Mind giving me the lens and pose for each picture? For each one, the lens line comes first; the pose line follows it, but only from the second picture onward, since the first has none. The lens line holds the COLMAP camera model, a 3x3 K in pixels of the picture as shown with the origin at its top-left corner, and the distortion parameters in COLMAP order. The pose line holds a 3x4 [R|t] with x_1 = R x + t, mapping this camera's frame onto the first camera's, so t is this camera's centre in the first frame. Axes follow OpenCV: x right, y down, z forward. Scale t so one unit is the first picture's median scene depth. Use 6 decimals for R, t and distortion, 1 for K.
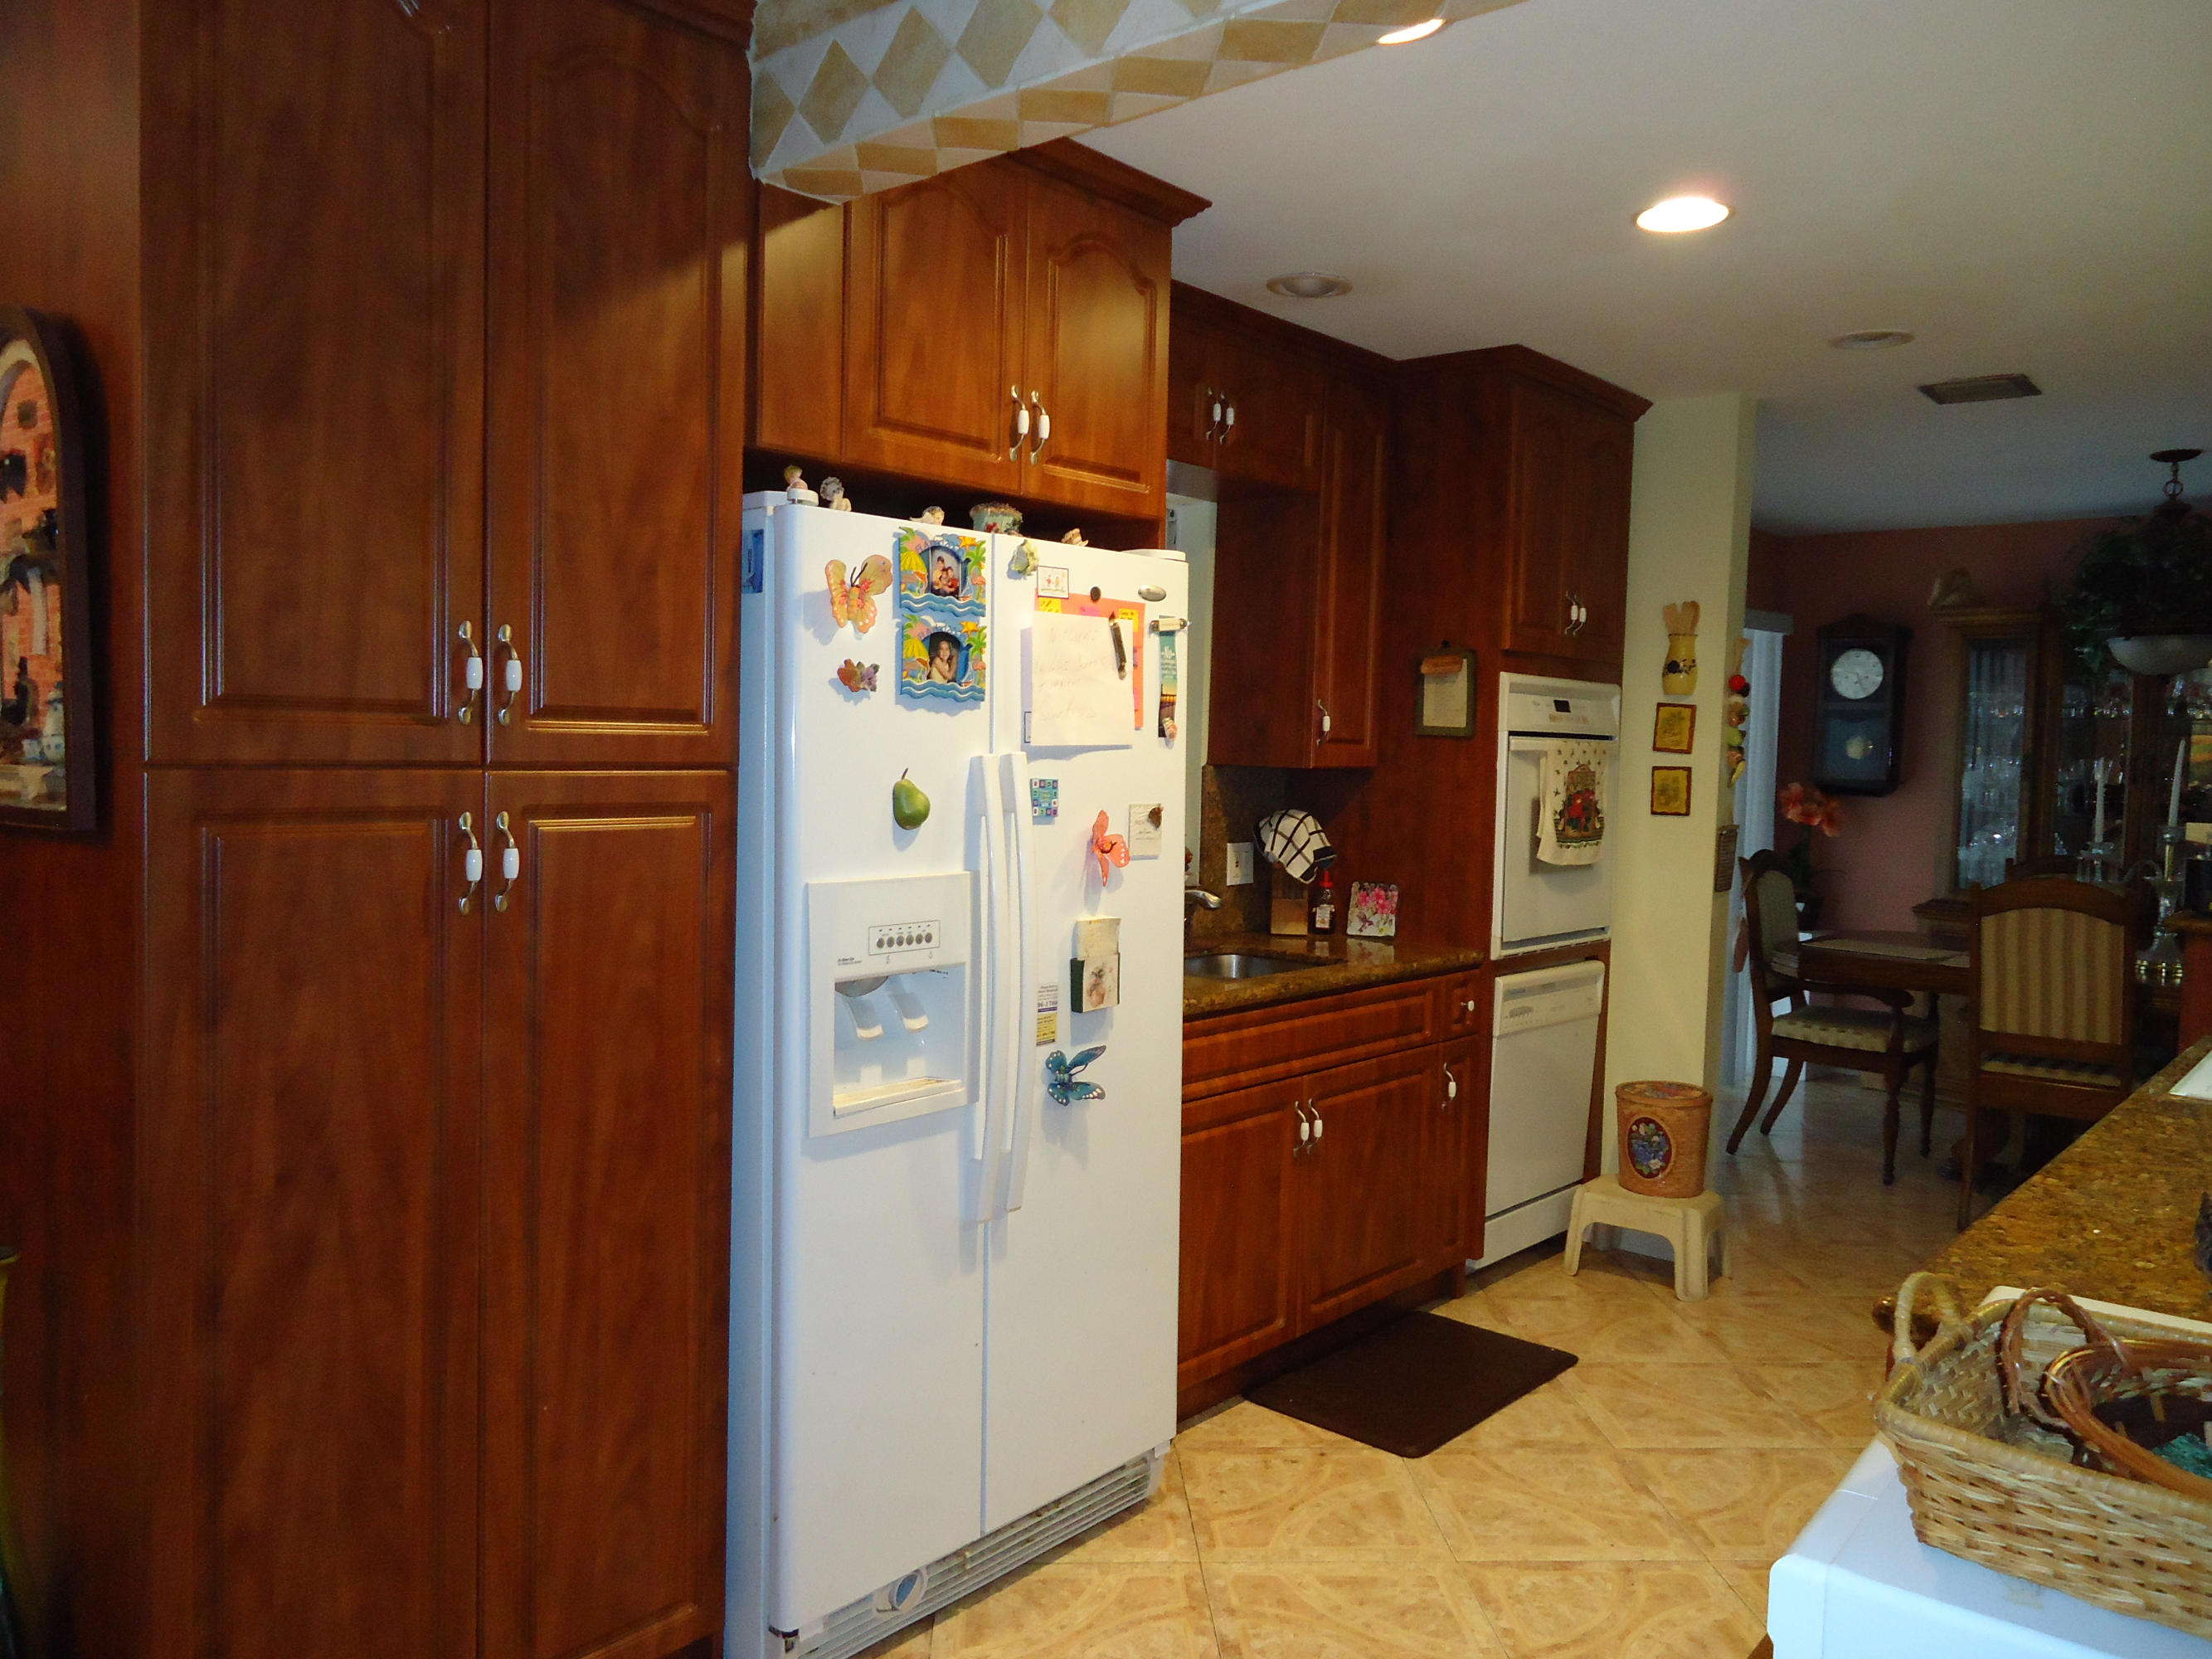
lens RADIAL K [[1611.0, 0, 1107.8], [0, 1611.0, 820.7], [0, 0, 1]] dist [-0.006659, 0.003025]
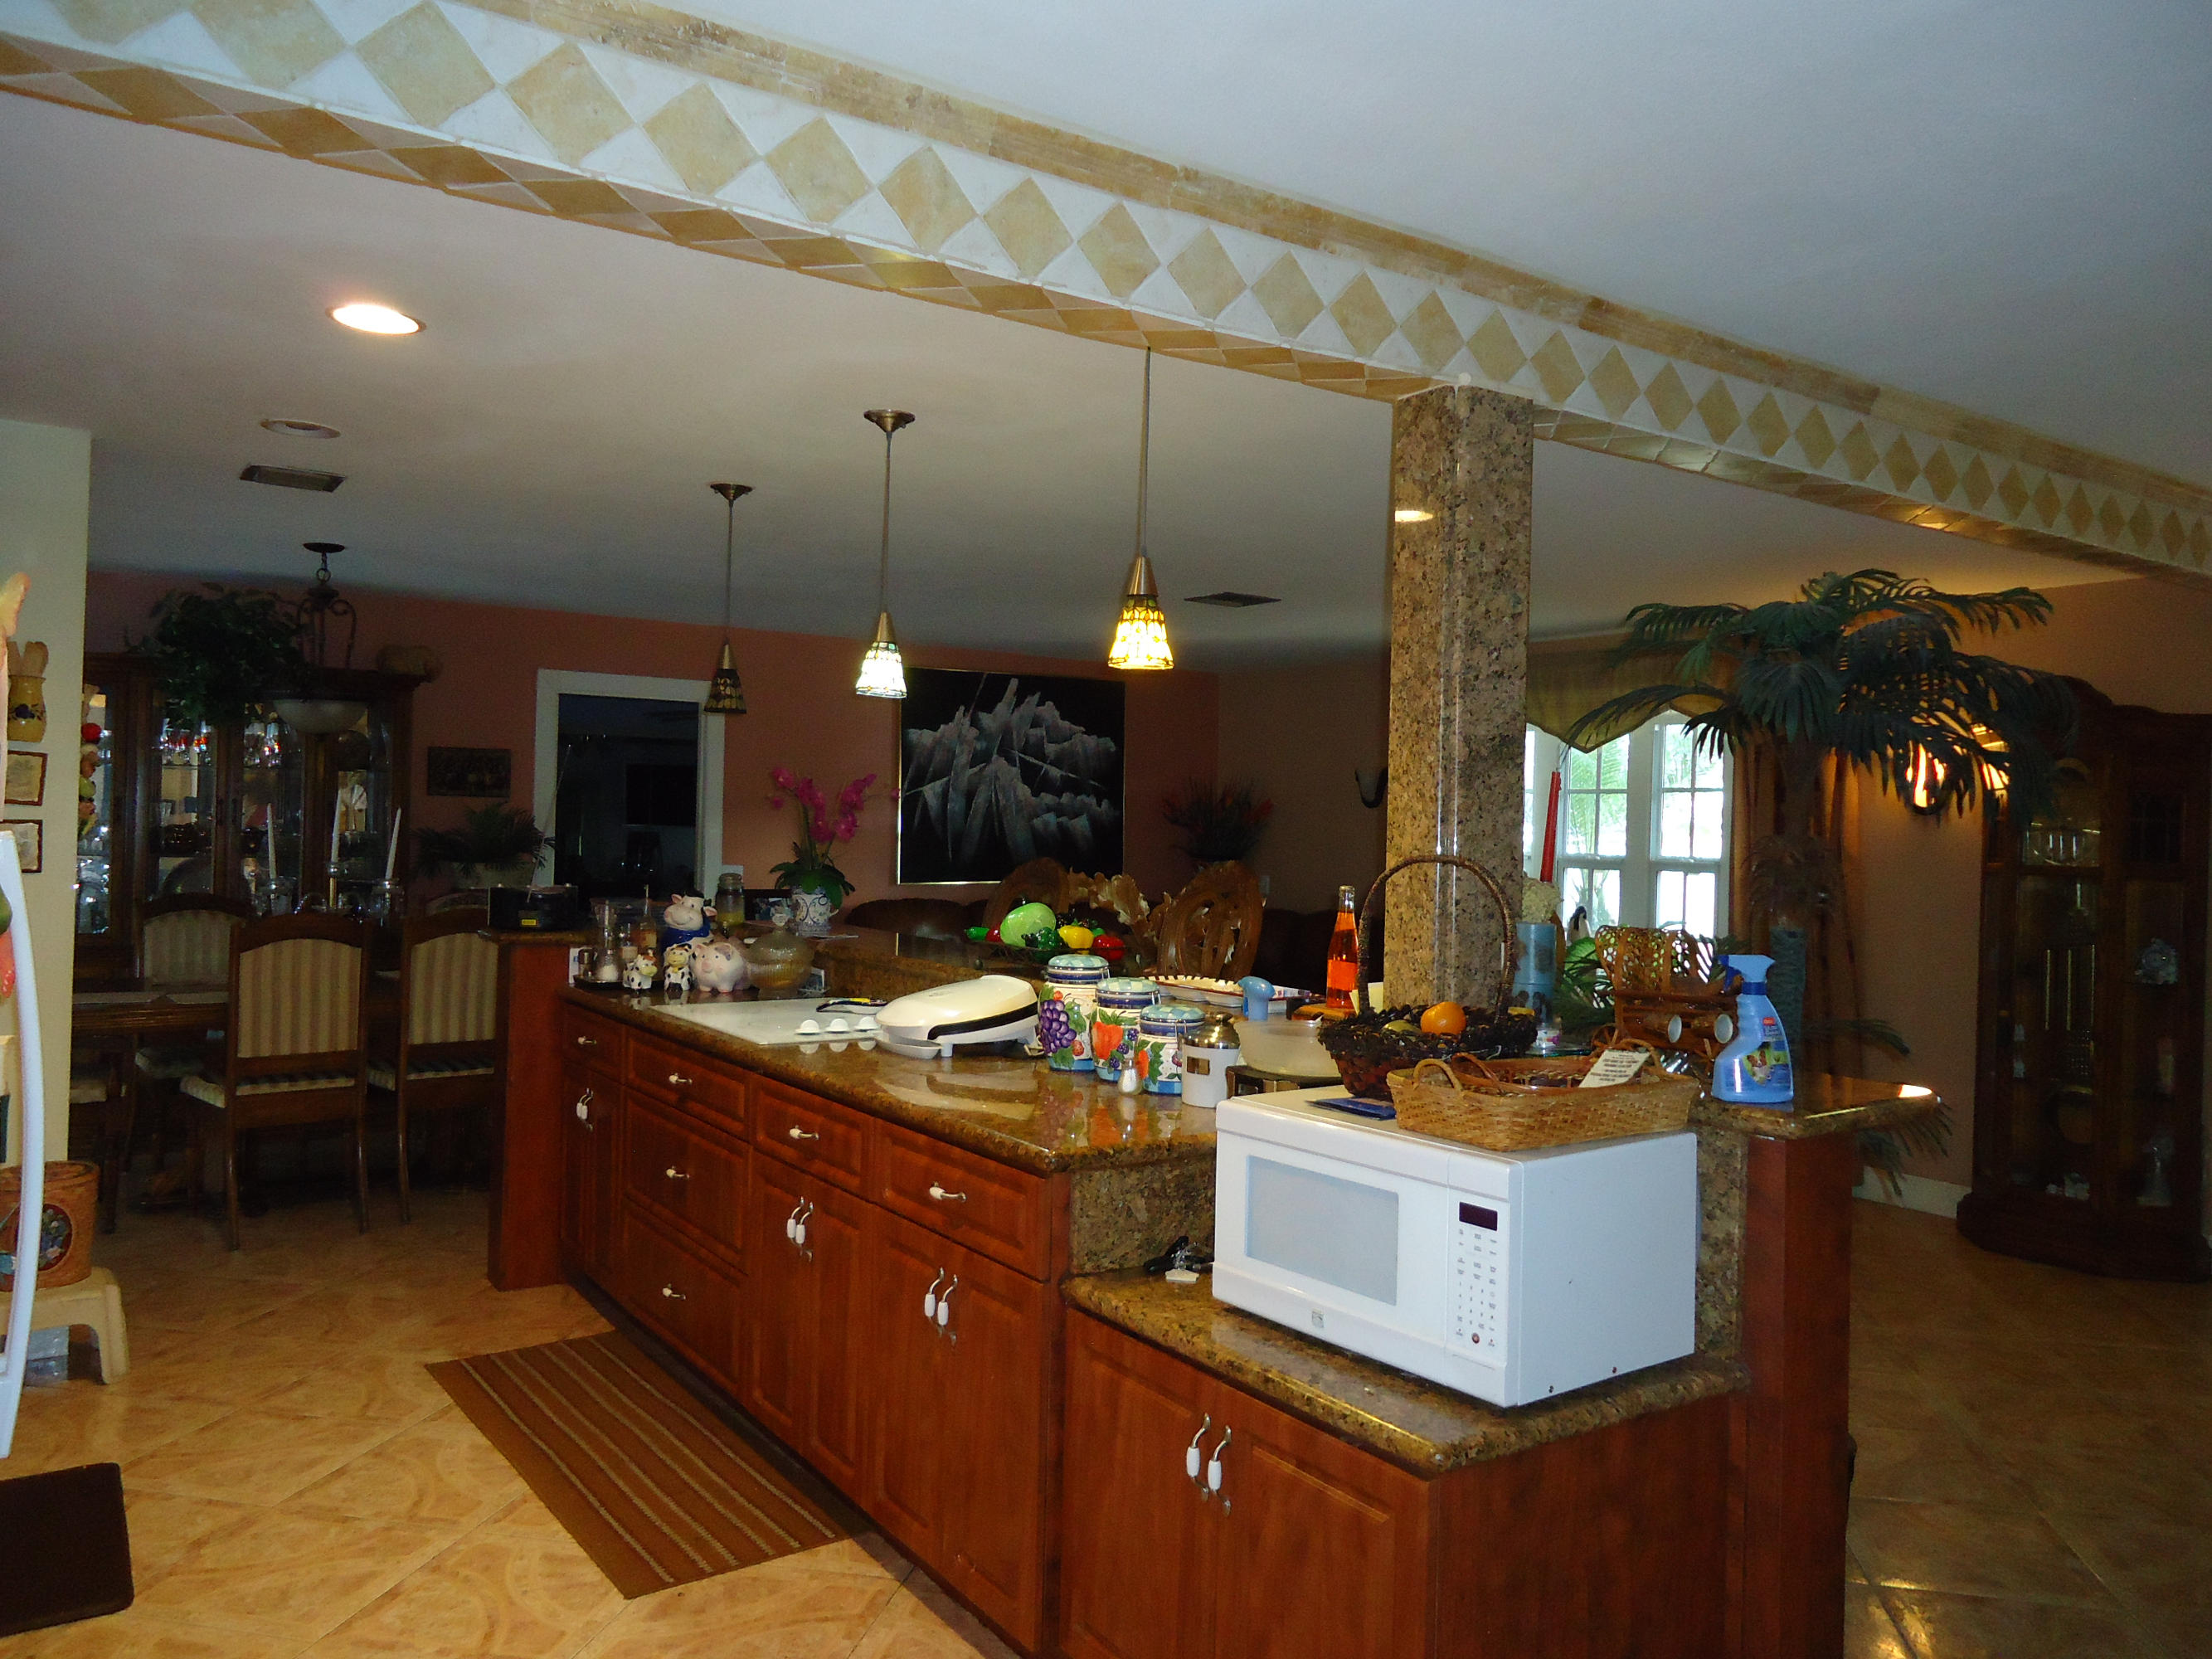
lens RADIAL K [[1613.9, 0, 1112.9], [0, 1613.9, 818.1], [0, 0, 1]] dist [-0.002824, 0.001064]
pose [[0.247613, -0.014326, 0.968753, -0.444076], [0.031536, 0.999480, 0.006720, -0.024343], [-0.968346, 0.028886, 0.247936, 0.198043]]
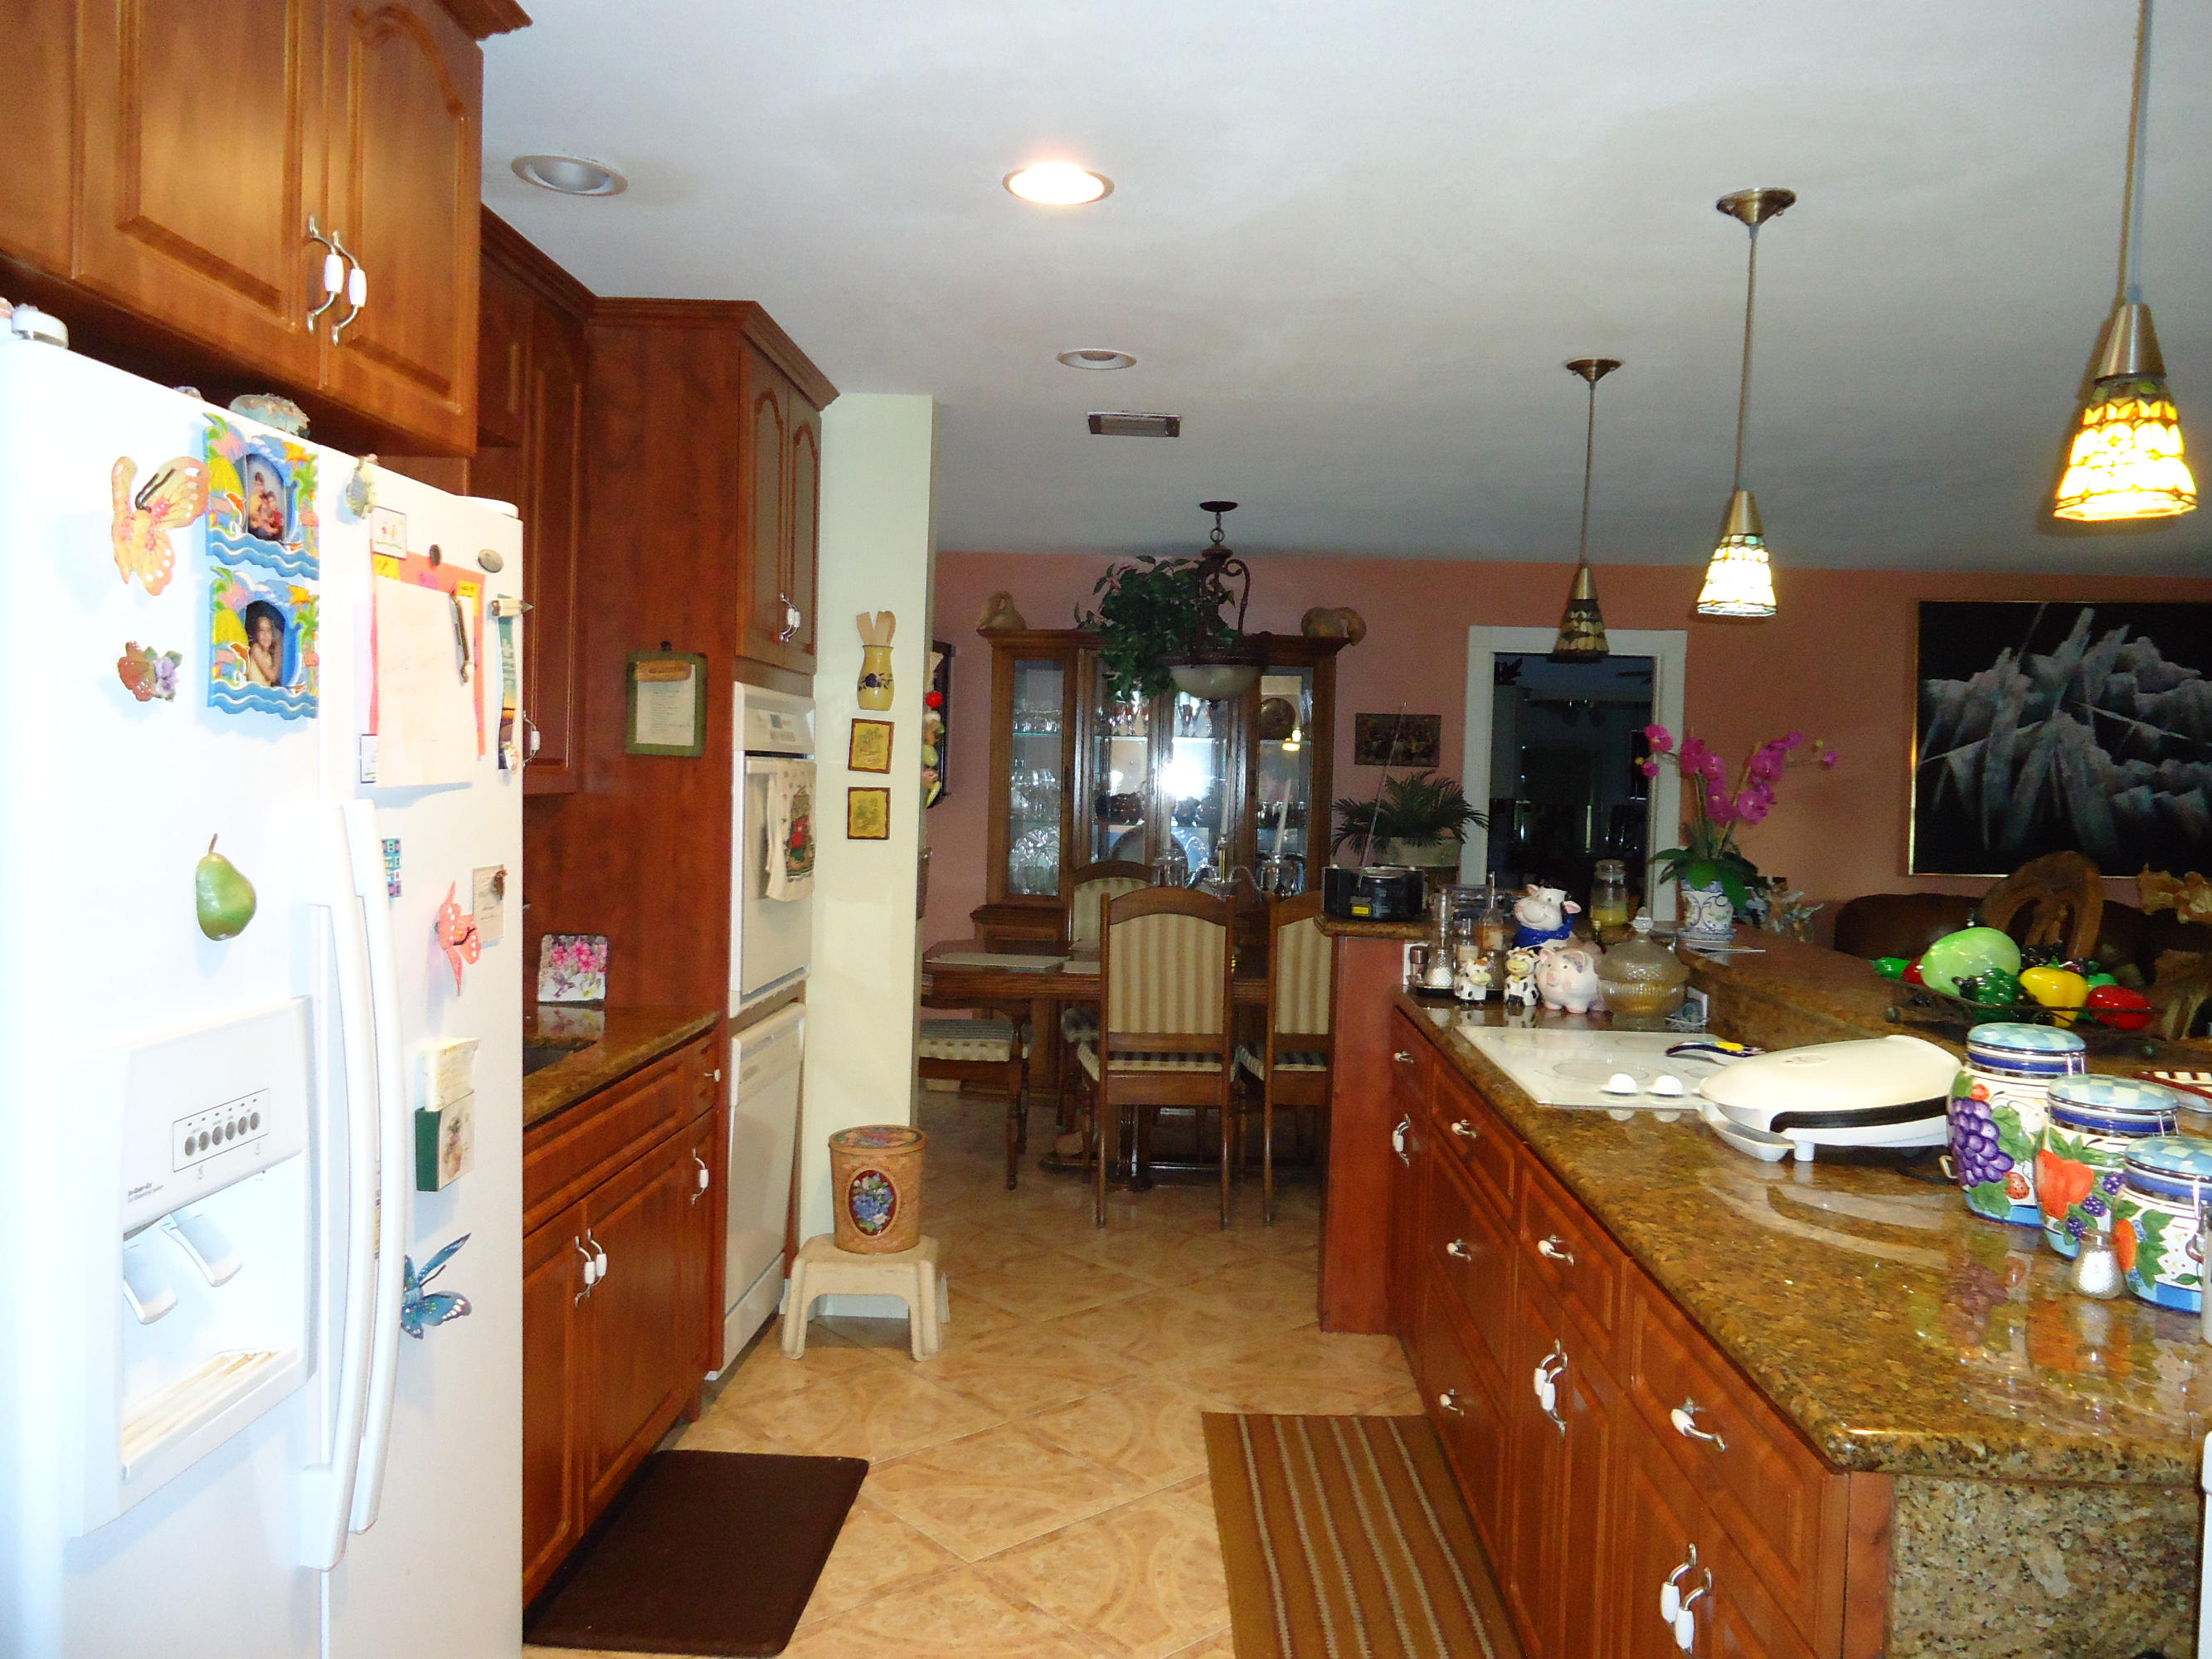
lens RADIAL K [[1611.0, 0, 1107.8], [0, 1611.0, 820.7], [0, 0, 1]] dist [-0.006659, 0.003025]
pose [[0.777255, -0.023042, 0.628764, -0.148802], [0.023235, 0.999699, 0.007913, -0.021502], [-0.628757, 0.008459, 0.777556, 0.219644]]
